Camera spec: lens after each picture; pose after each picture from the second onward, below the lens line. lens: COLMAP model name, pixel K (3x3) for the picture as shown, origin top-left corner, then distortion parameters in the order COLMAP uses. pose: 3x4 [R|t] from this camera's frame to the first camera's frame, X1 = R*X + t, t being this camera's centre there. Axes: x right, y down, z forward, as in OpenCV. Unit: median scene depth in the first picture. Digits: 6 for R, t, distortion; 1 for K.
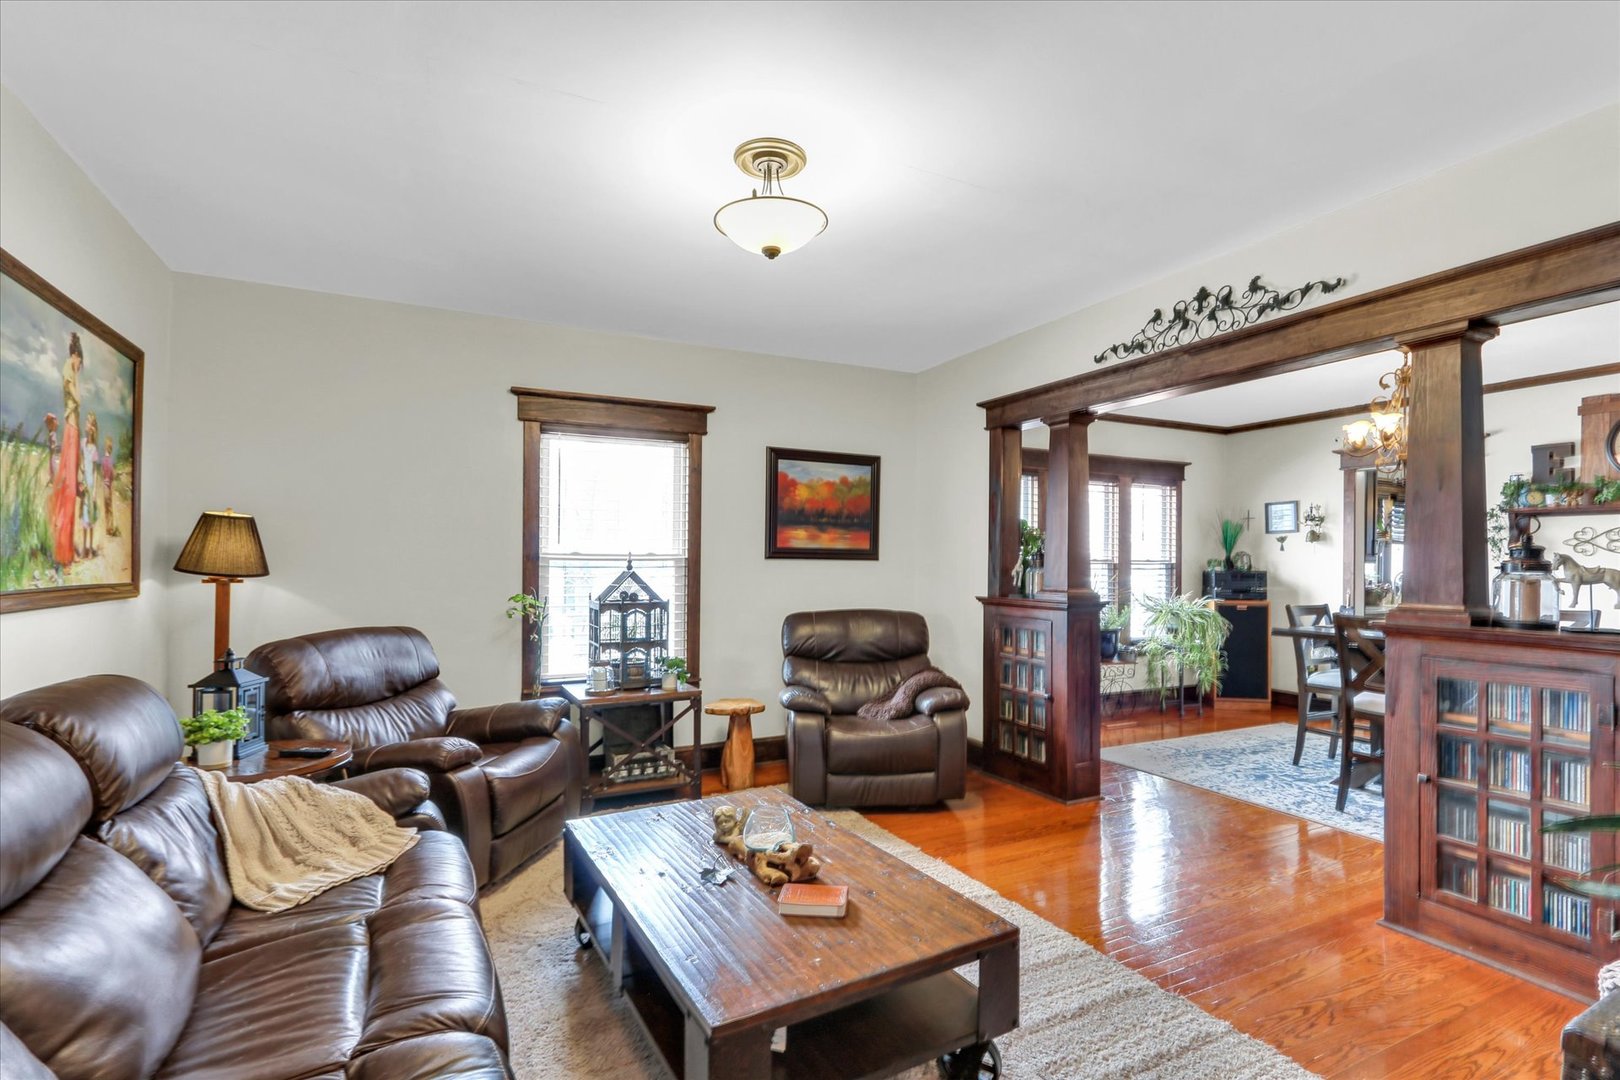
lens RADIAL K [[754.9, 0, 811.7], [0, 754.9, 549.8], [0, 0, 1]] dist [0.000240, 0.003487]
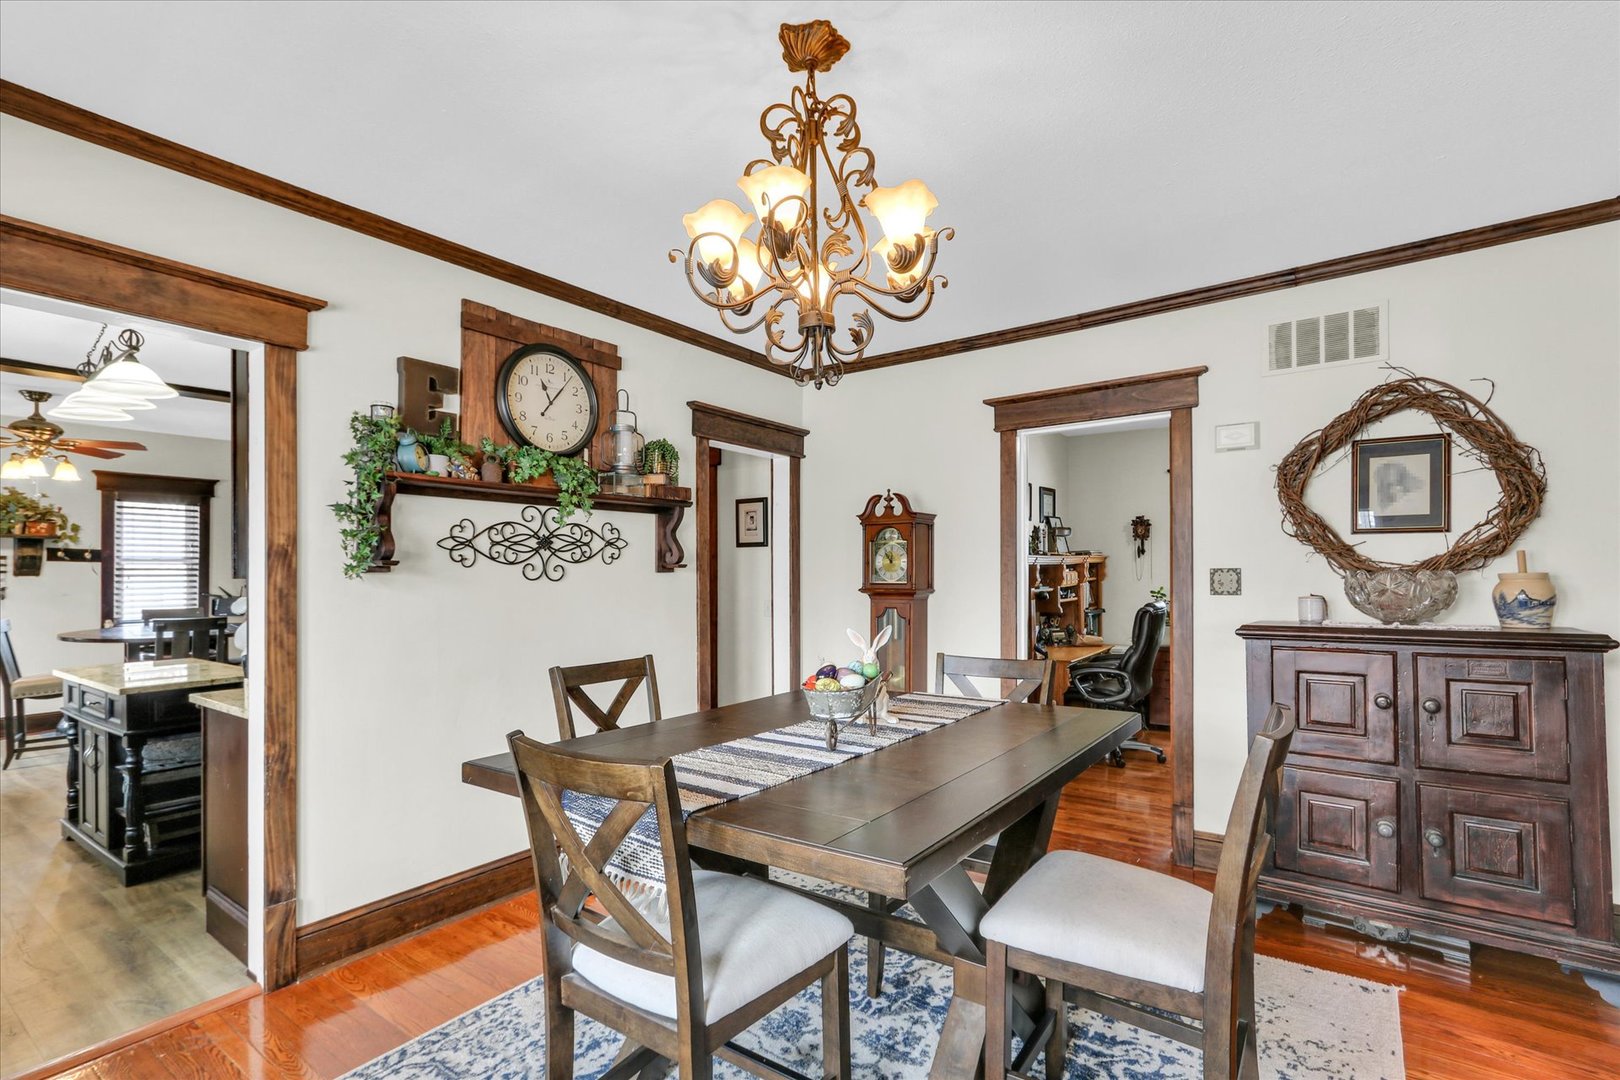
lens RADIAL K [[754.9, 0, 821.3], [0, 754.9, 561.4], [0, 0, 1]] dist [0.000240, 0.003487]
pose [[-0.451218, 0.007836, 0.892379, 0.368662], [-0.014205, 0.999772, -0.015961, 0.008800], [-0.892301, -0.019878, -0.451004, 1.010920]]
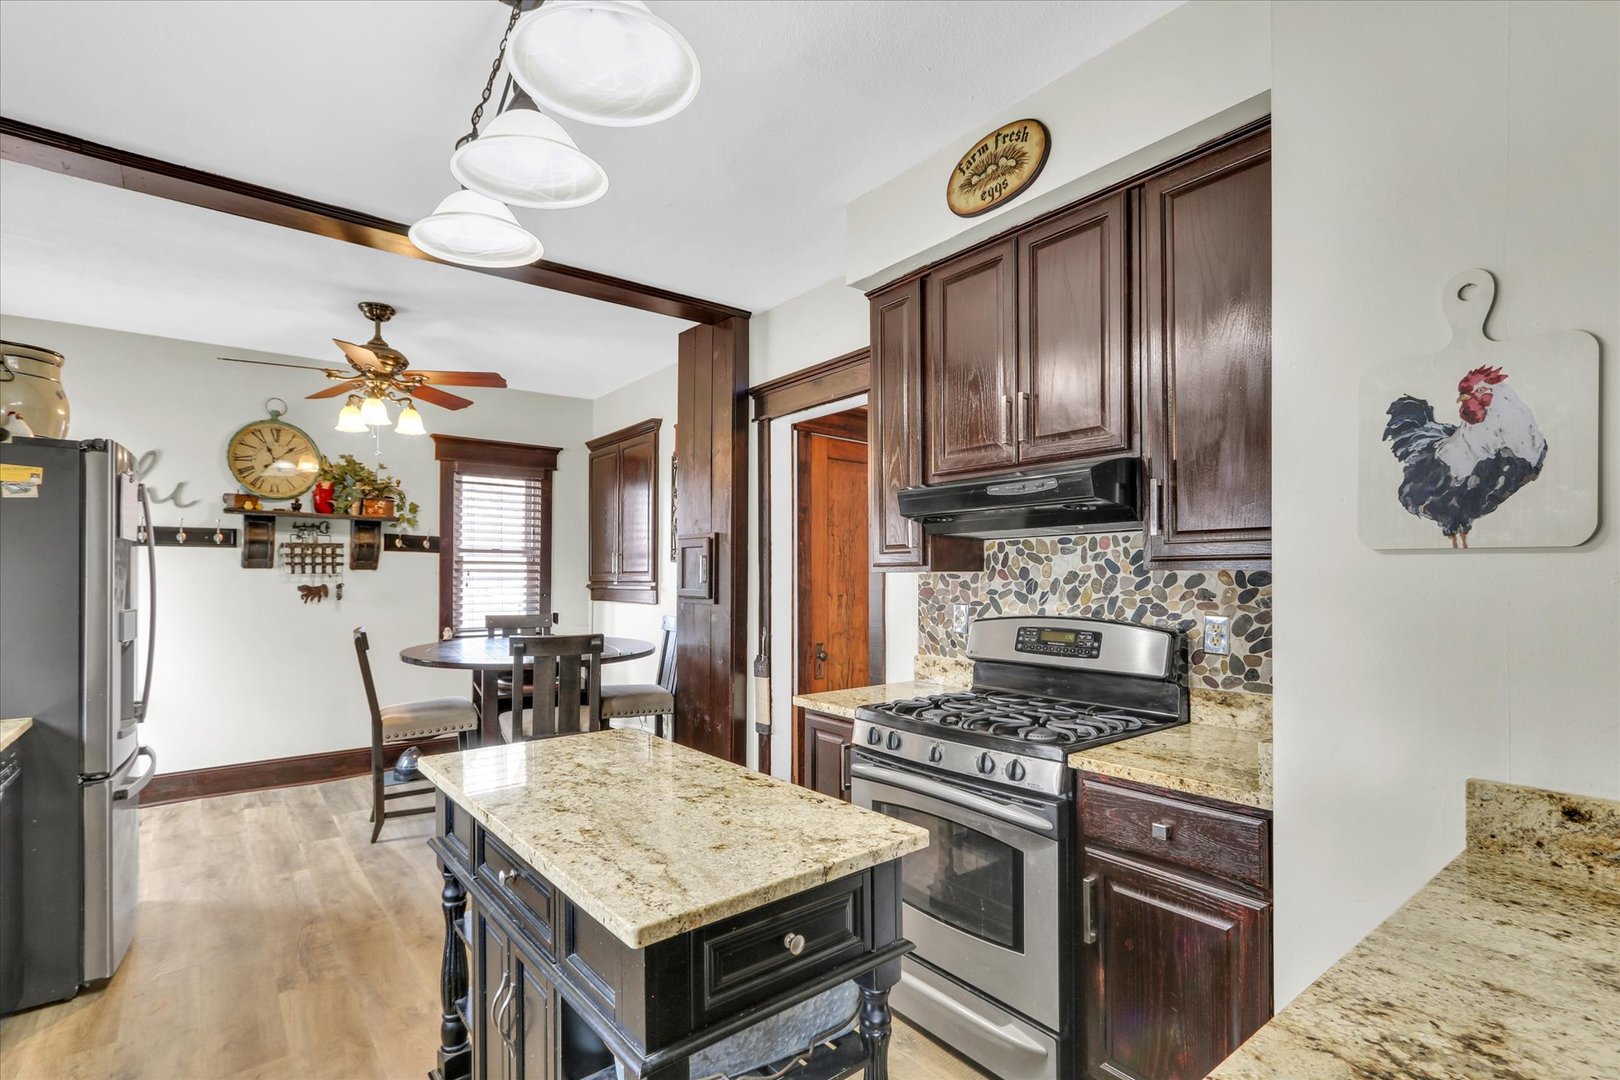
lens RADIAL K [[754.9, 0, 819.0], [0, 754.9, 553.5], [0, 0, 1]] dist [0.000240, 0.003487]
pose [[-0.206165, 0.020219, 0.978308, 1.021436], [-0.015901, 0.999585, -0.024010, 0.024504], [-0.978388, -0.020506, -0.205758, 1.248870]]
